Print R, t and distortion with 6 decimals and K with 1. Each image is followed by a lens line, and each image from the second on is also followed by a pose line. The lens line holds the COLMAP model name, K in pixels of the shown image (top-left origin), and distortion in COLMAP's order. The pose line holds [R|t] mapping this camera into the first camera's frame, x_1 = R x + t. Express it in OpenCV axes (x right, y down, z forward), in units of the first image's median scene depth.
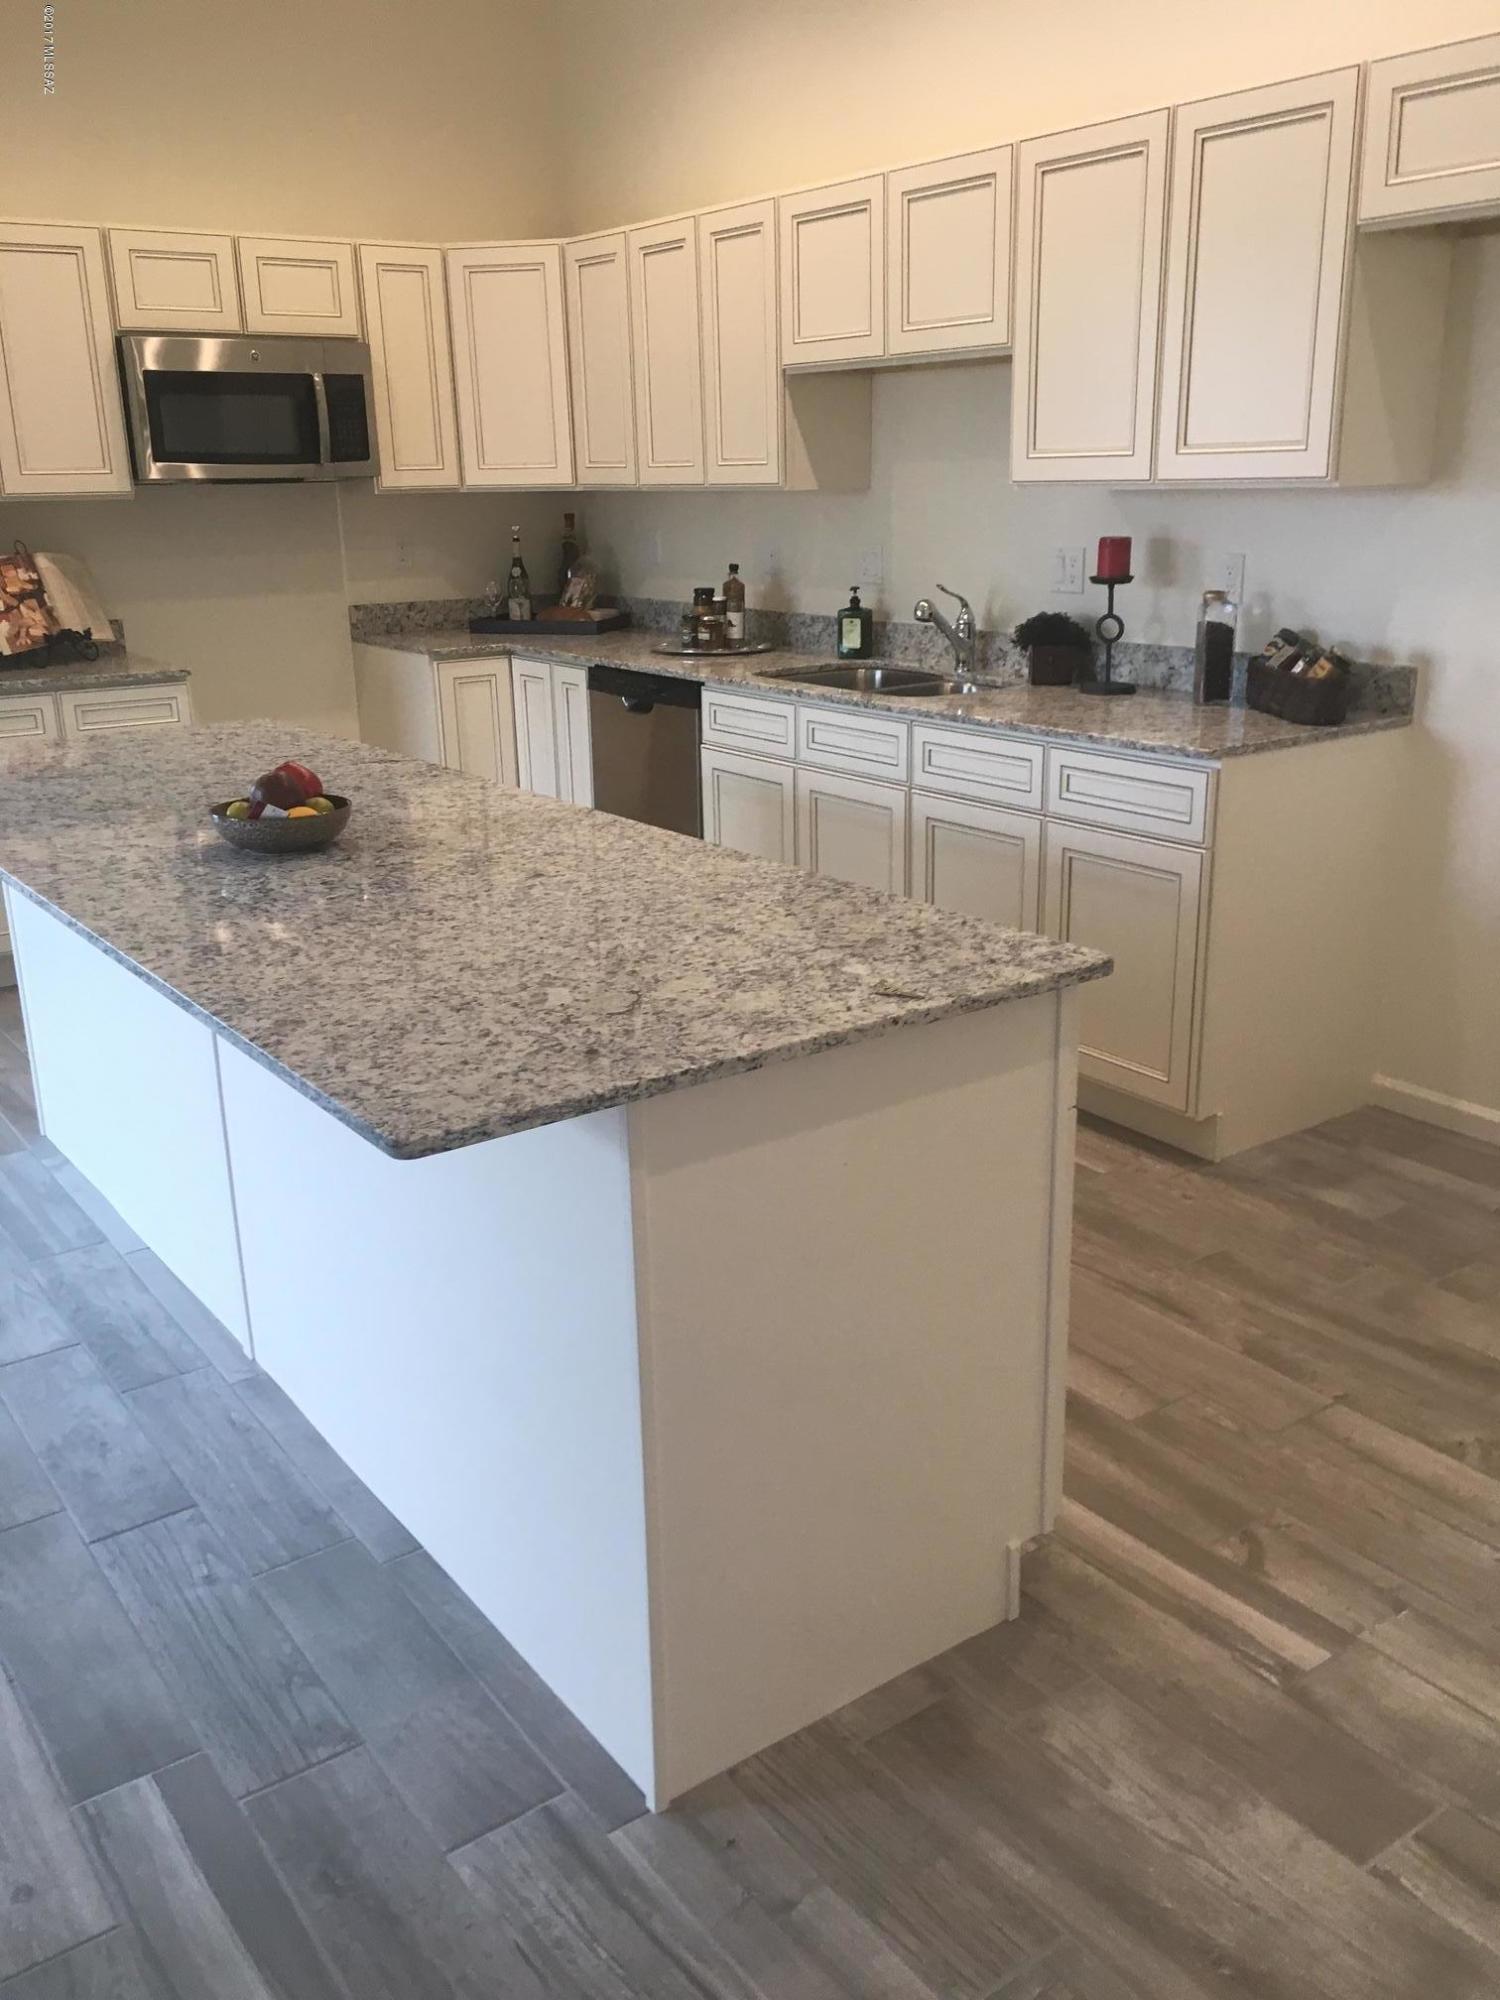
lens RADIAL K [[1698.2, 0, 754.3], [0, 1698.2, 988.2], [0, 0, 1]] dist [0.087973, -0.109217]
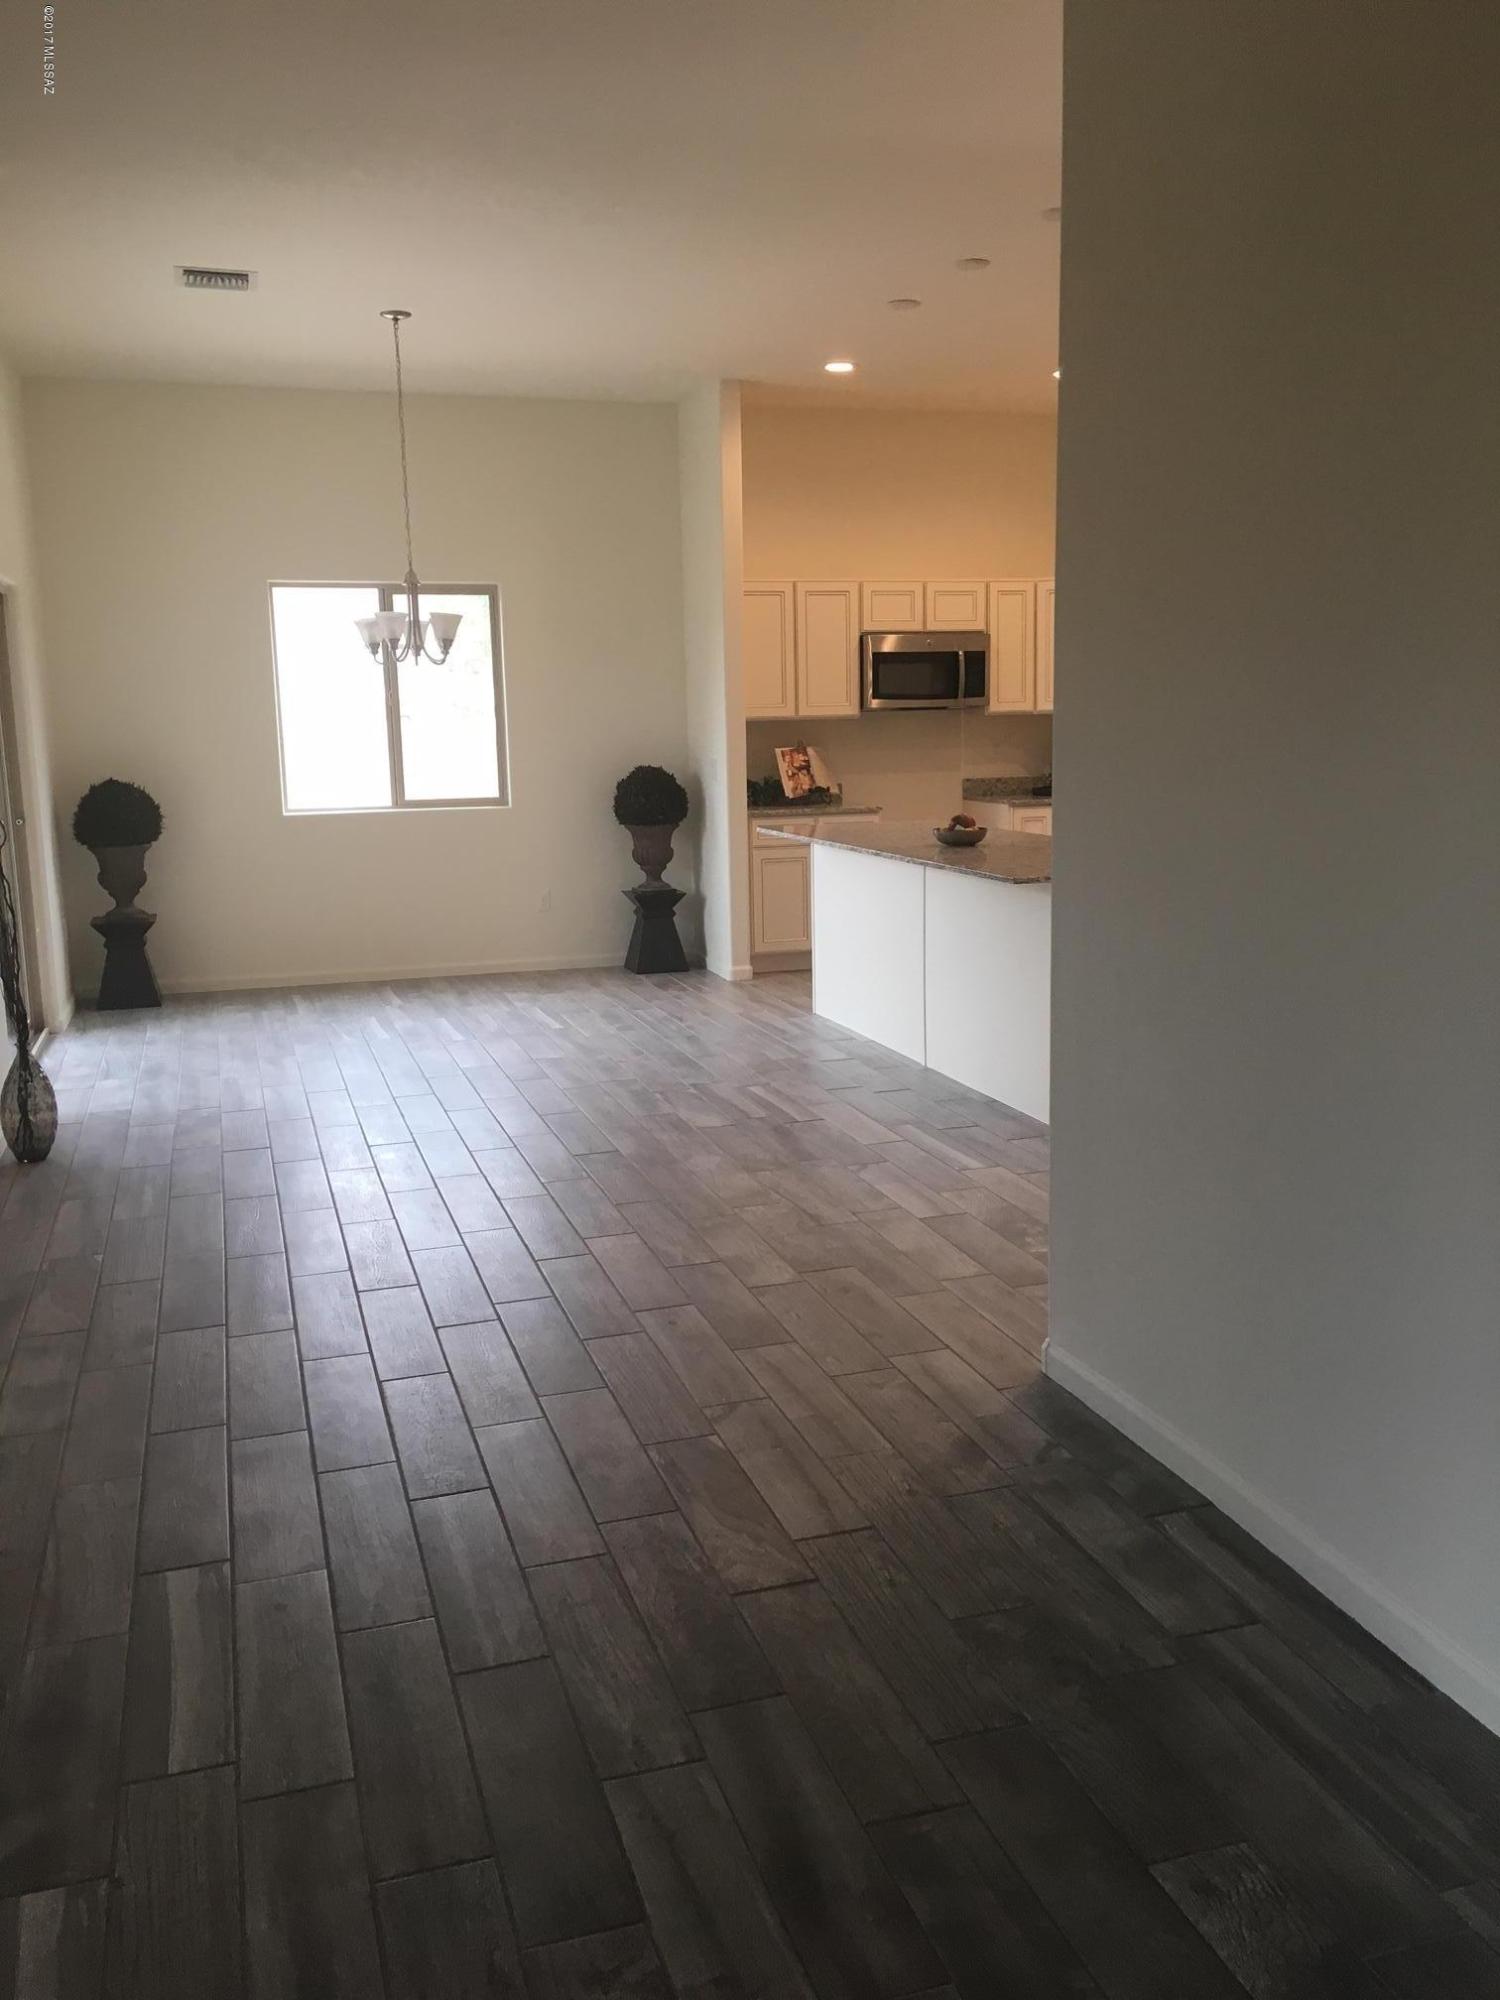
lens RADIAL K [[1698.2, 0, 752.3], [0, 1698.2, 989.5], [0, 0, 1]] dist [0.087973, -0.109217]
pose [[0.950087, 0.051891, -0.307639, 0.136865], [-0.090746, 0.989401, -0.113363, 0.276684], [0.298496, 0.135622, 0.944726, -0.902601]]
